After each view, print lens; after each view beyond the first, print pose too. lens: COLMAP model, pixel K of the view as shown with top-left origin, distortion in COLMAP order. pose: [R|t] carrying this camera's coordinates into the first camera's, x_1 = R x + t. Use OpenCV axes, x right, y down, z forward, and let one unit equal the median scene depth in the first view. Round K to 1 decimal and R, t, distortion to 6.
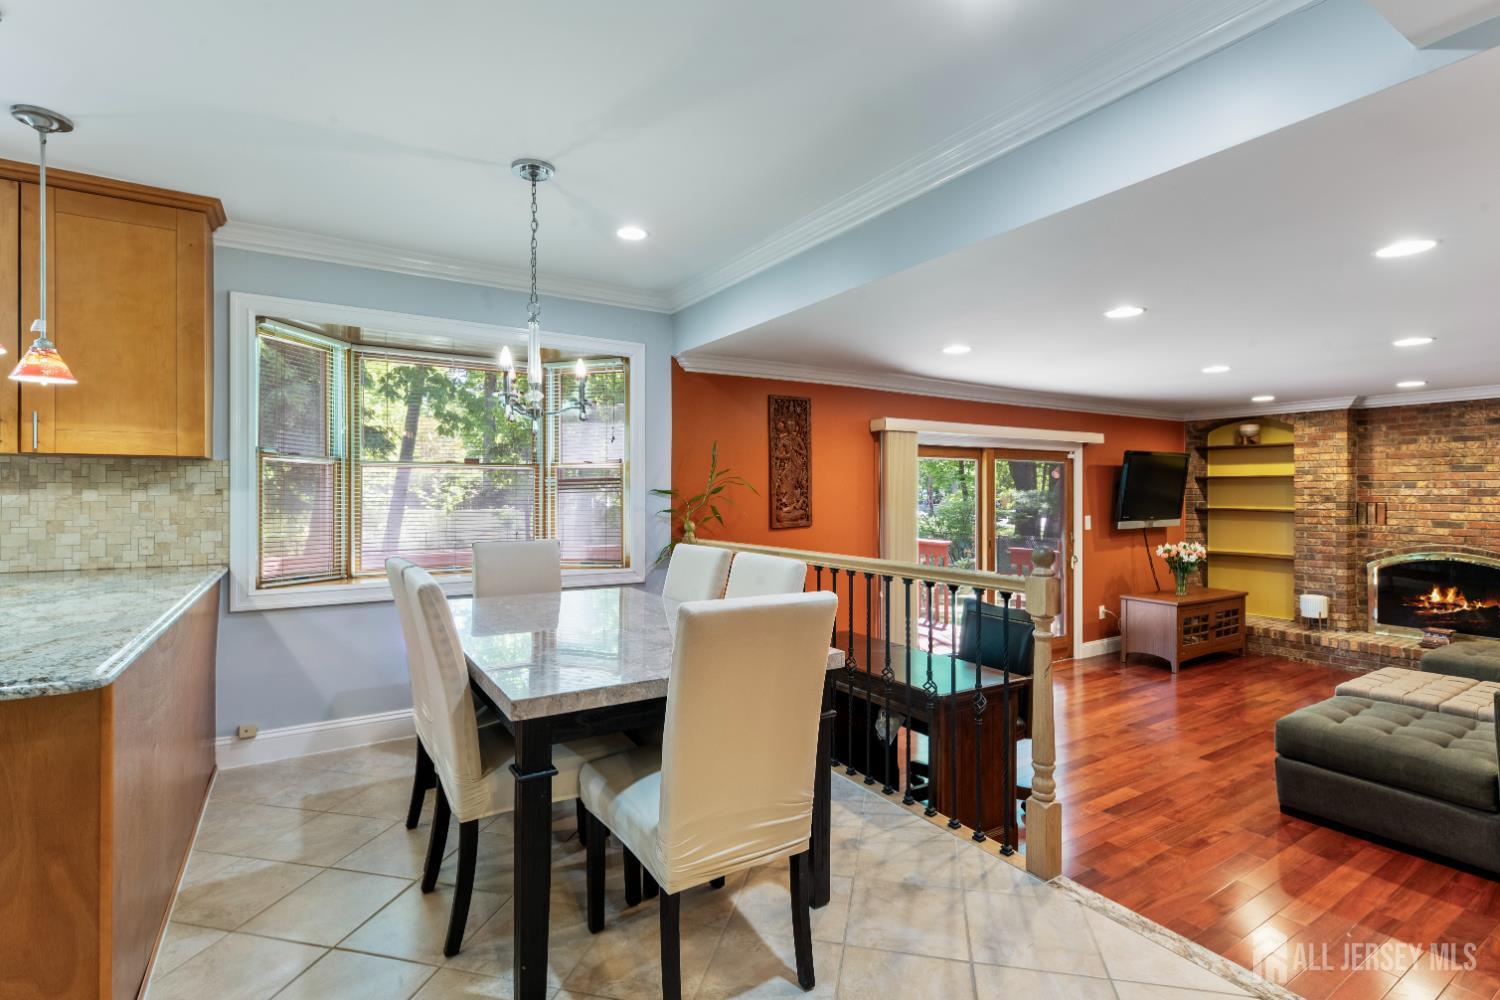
lens RADIAL K [[700.4, 0, 746.6], [0, 700.4, 493.4], [0, 0, 1]] dist [0.004864, -0.001235]
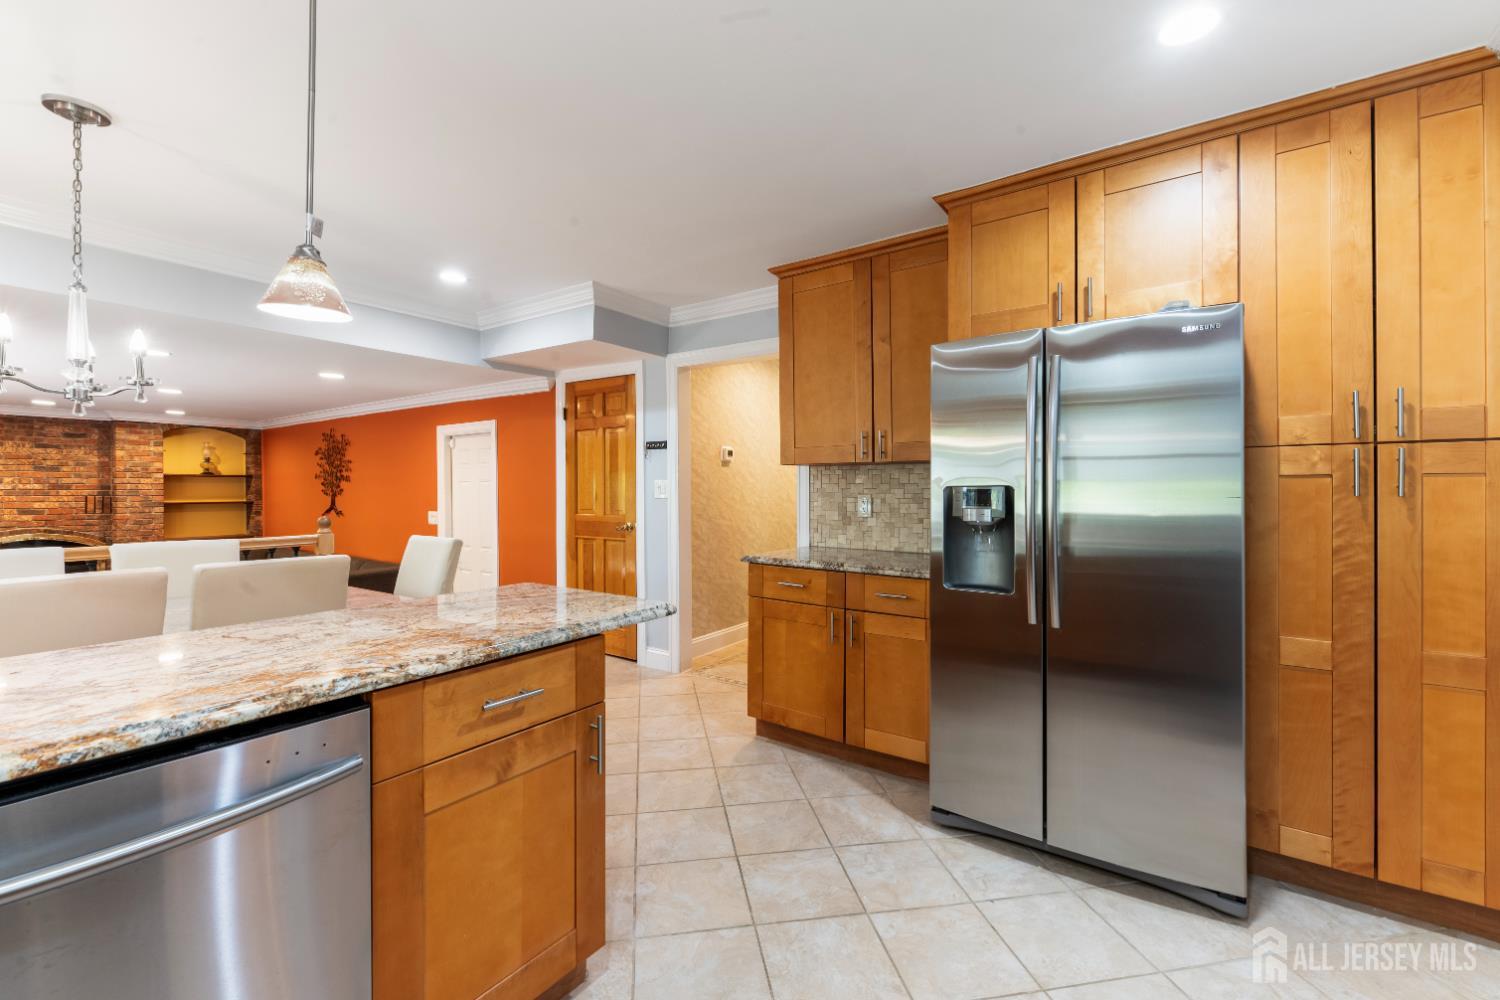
lens RADIAL K [[618.2, 0, 743.6], [0, 618.2, 492.3], [0, 0, 1]] dist [0.007880, -0.001103]
pose [[-0.372095, -0.004110, 0.928186, -0.540789], [-0.003347, 0.999990, 0.003086, 0.000743], [-0.928189, -0.001959, -0.372105, 0.220228]]
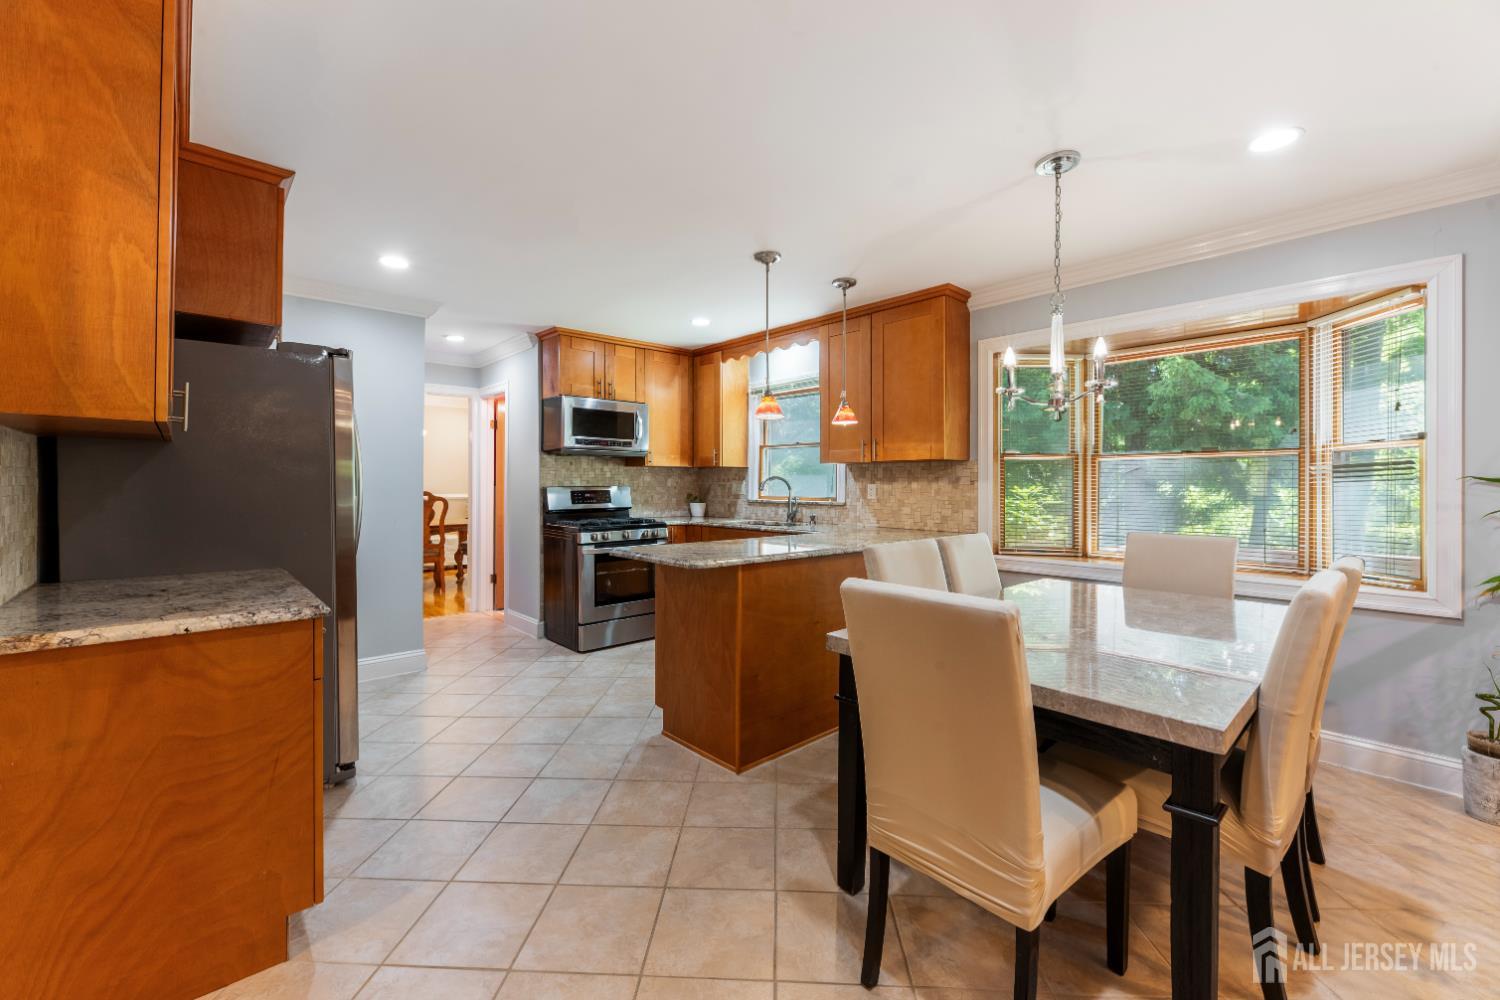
lens RADIAL K [[618.2, 0, 745.5], [0, 618.2, 487.7], [0, 0, 1]] dist [0.007880, -0.001103]
pose [[0.174208, 0.003580, -0.984702, 0.210338], [0.001122, 0.999992, 0.003834, 0.001362], [0.984708, -0.001773, 0.174203, 0.165482]]
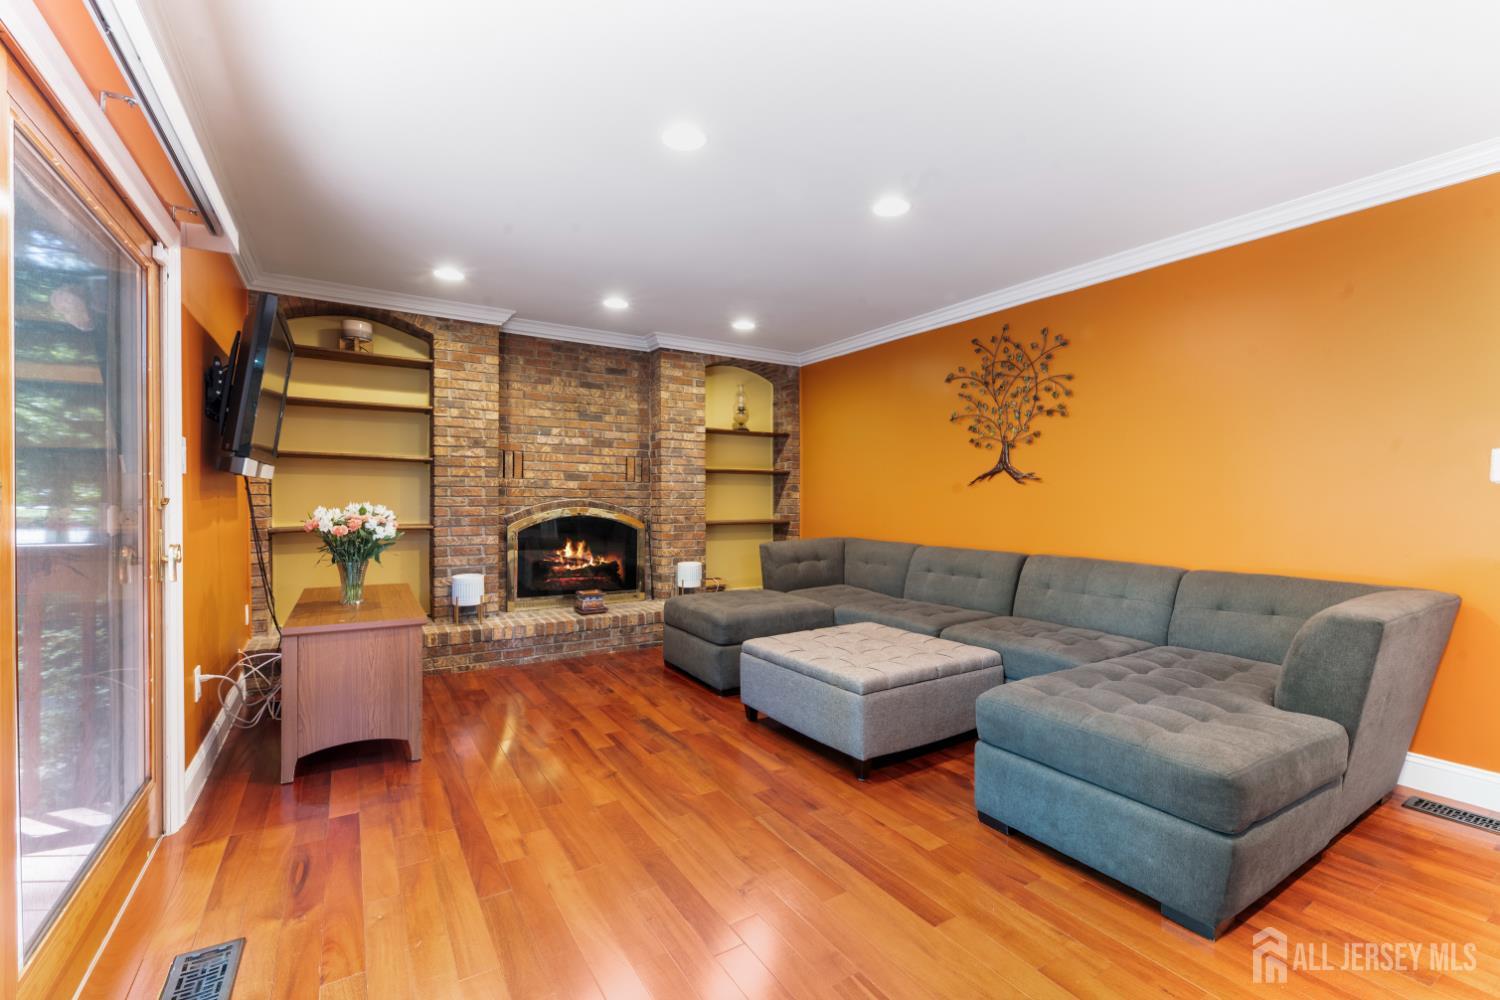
lens RADIAL K [[648.0, 0, 749.9], [0, 648.0, 506.7], [0, 0, 1]] dist [0.021240, 0.000196]
pose [[0.008182, -0.015778, 0.999842, 0.152596], [-0.008052, 0.999842, 0.015844, 0.068181], [-0.999934, -0.008180, 0.008054, 0.771180]]
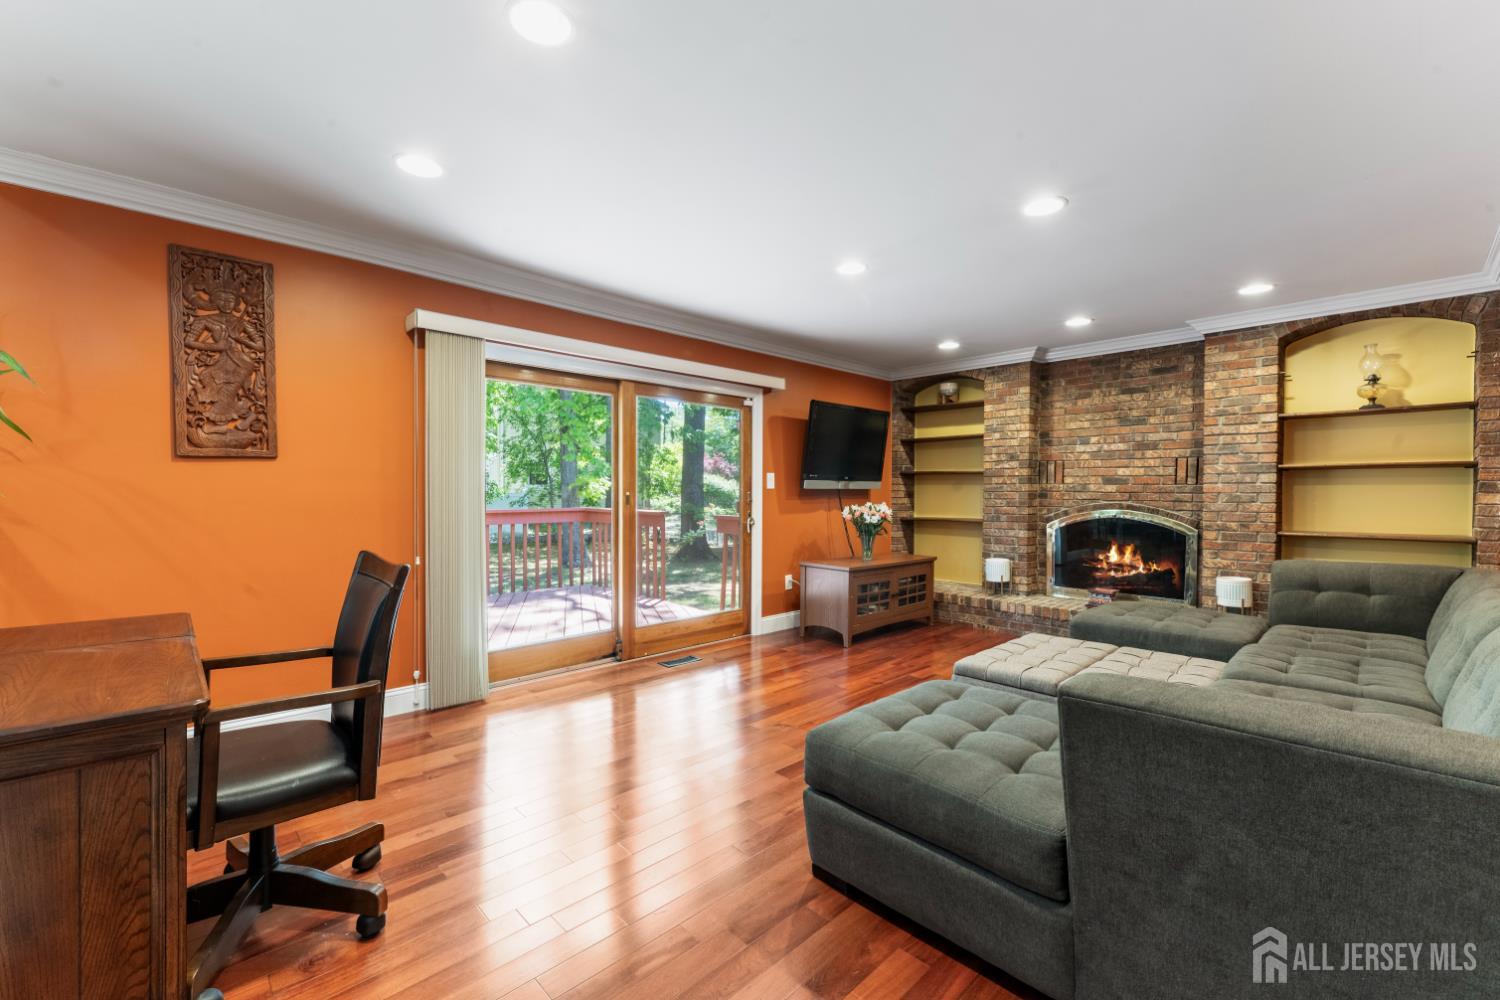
lens RADIAL K [[618.2, 0, 749.0], [0, 618.2, 504.1], [0, 0, 1]] dist [0.007880, -0.001103]
pose [[0.979854, 0.001114, 0.199714, 0.338828], [-0.005060, 0.999802, 0.019248, 0.062613], [-0.199653, -0.019871, 0.979665, 0.270074]]
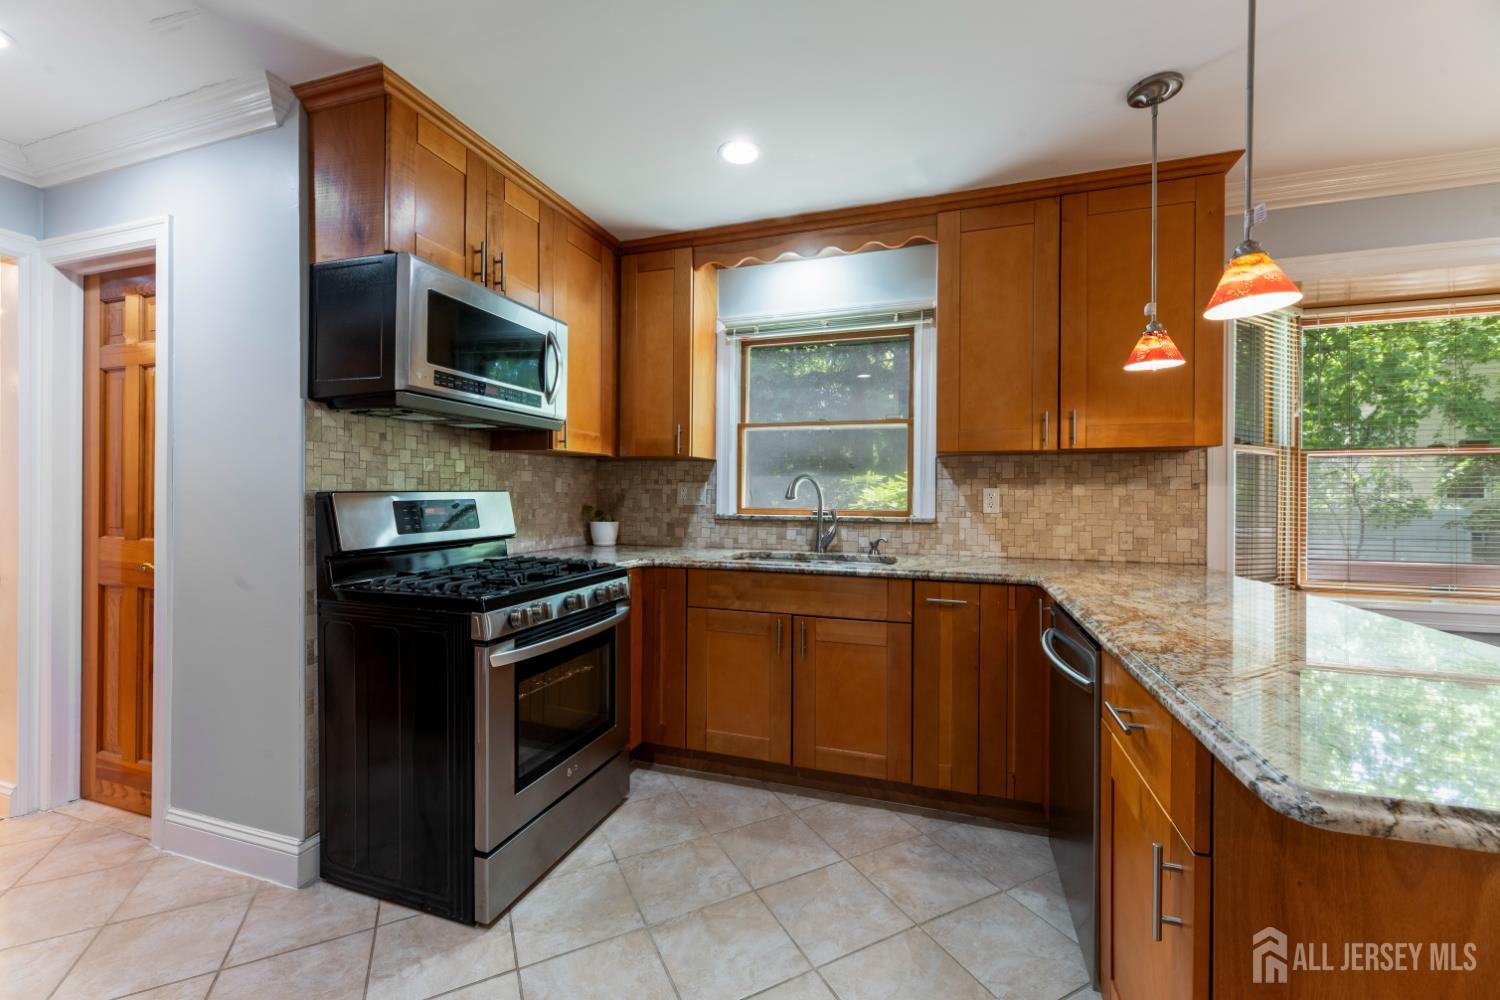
lens RADIAL K [[597.5, 0, 753.7], [0, 597.5, 496.9], [0, 0, 1]] dist [-0.002749, -0.000113]
pose [[0.631957, 0.004069, -0.774993, -0.260519], [-0.000243, 0.999987, 0.005051, 0.004198], [0.775004, -0.003004, 0.631950, 0.026358]]
